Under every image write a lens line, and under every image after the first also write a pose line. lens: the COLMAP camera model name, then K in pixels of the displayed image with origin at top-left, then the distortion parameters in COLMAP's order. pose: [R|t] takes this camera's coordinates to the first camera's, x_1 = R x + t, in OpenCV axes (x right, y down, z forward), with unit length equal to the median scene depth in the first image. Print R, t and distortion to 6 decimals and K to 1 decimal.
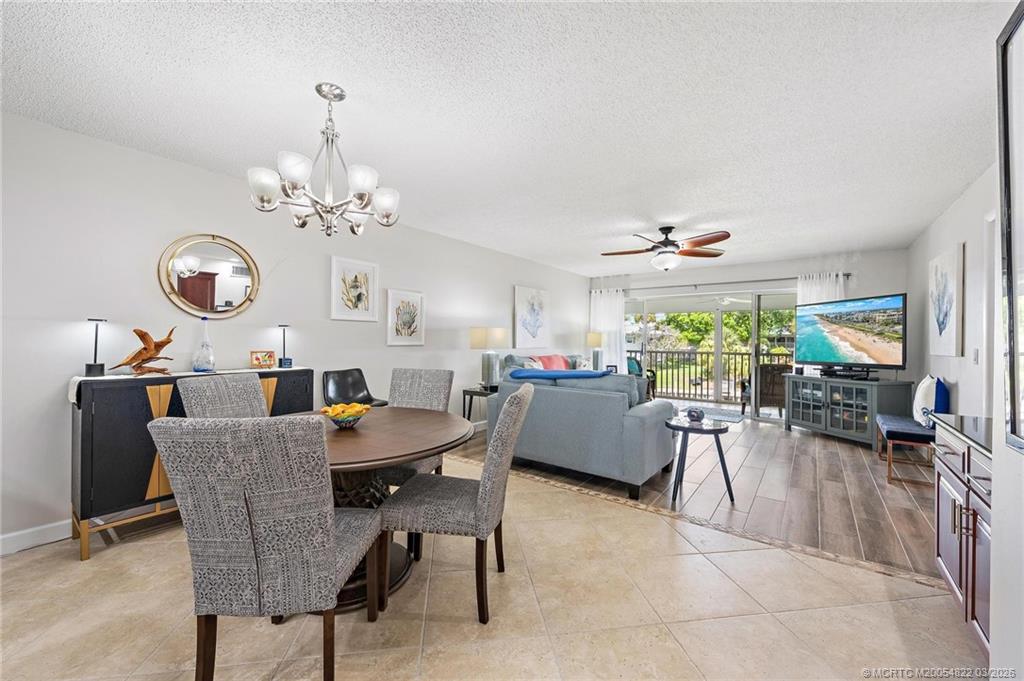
lens RADIAL K [[399.5, 0, 512.0], [0, 399.5, 340.5], [0, 0, 1]] dist [-0.000946, -0.000080]
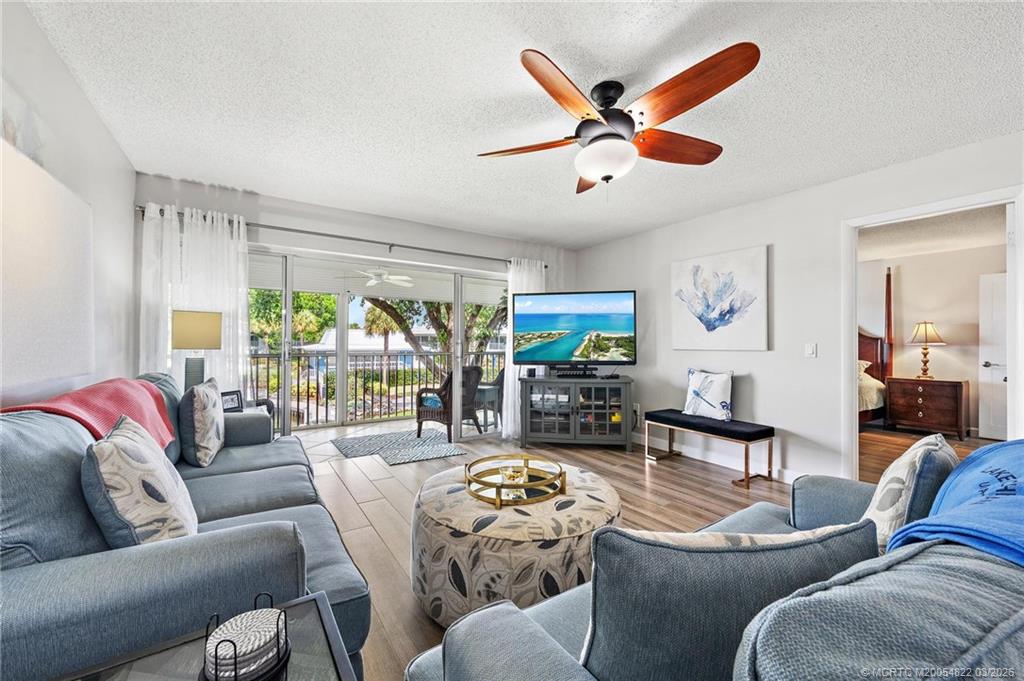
lens RADIAL K [[399.5, 0, 512.0], [0, 399.5, 340.5], [0, 0, 1]] dist [-0.000946, -0.000080]
pose [[0.333801, -0.000520, 0.942643, -0.070586], [-0.002016, 0.999997, 0.001266, 0.009057], [-0.942641, -0.002323, 0.333799, 0.786148]]
